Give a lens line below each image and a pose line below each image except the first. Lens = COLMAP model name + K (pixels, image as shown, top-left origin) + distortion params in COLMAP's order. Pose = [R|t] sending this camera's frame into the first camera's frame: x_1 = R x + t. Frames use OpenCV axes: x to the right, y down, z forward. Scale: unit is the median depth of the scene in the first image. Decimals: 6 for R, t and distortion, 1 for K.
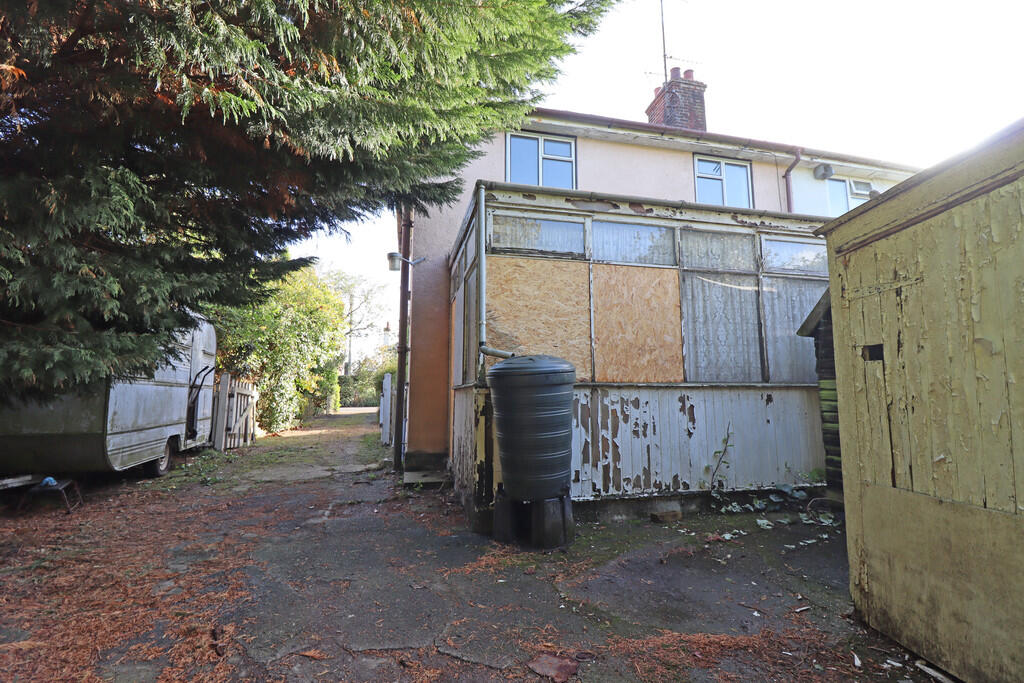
lens RADIAL K [[501.1, 0, 512.0], [0, 501.1, 341.5], [0, 0, 1]] dist [0.000694, 0.000024]
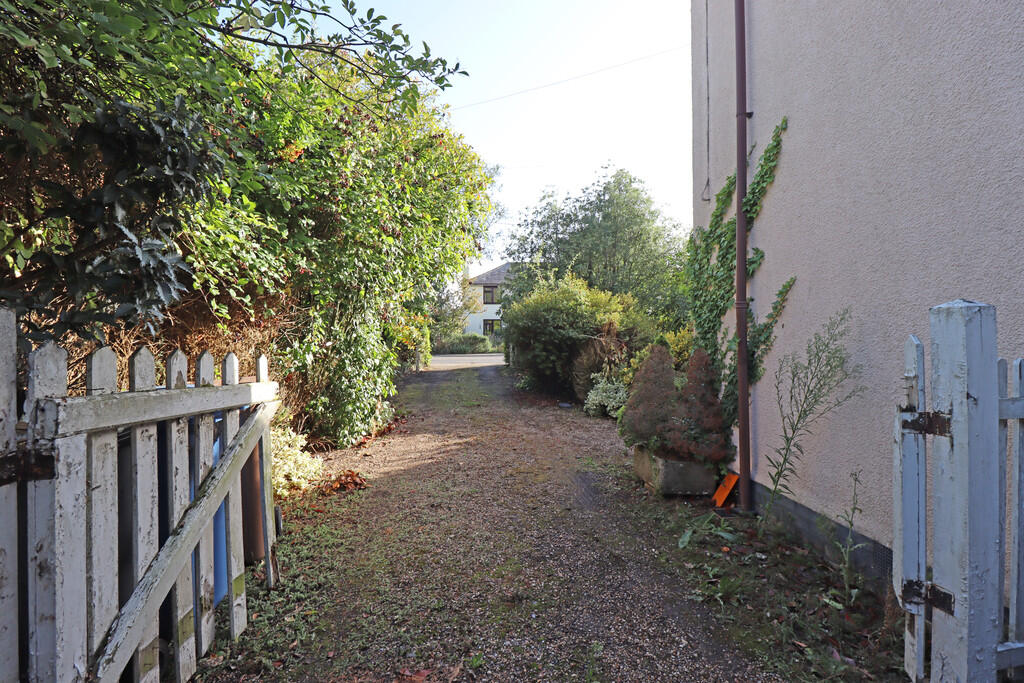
lens RADIAL K [[501.1, 0, 512.0], [0, 501.1, 341.5], [0, 0, 1]] dist [0.000694, 0.000024]
pose [[0.993551, -0.003871, -0.113323, -0.338761], [0.017559, 0.992613, 0.120045, 0.050260], [0.112021, -0.121261, 0.986279, 0.720383]]
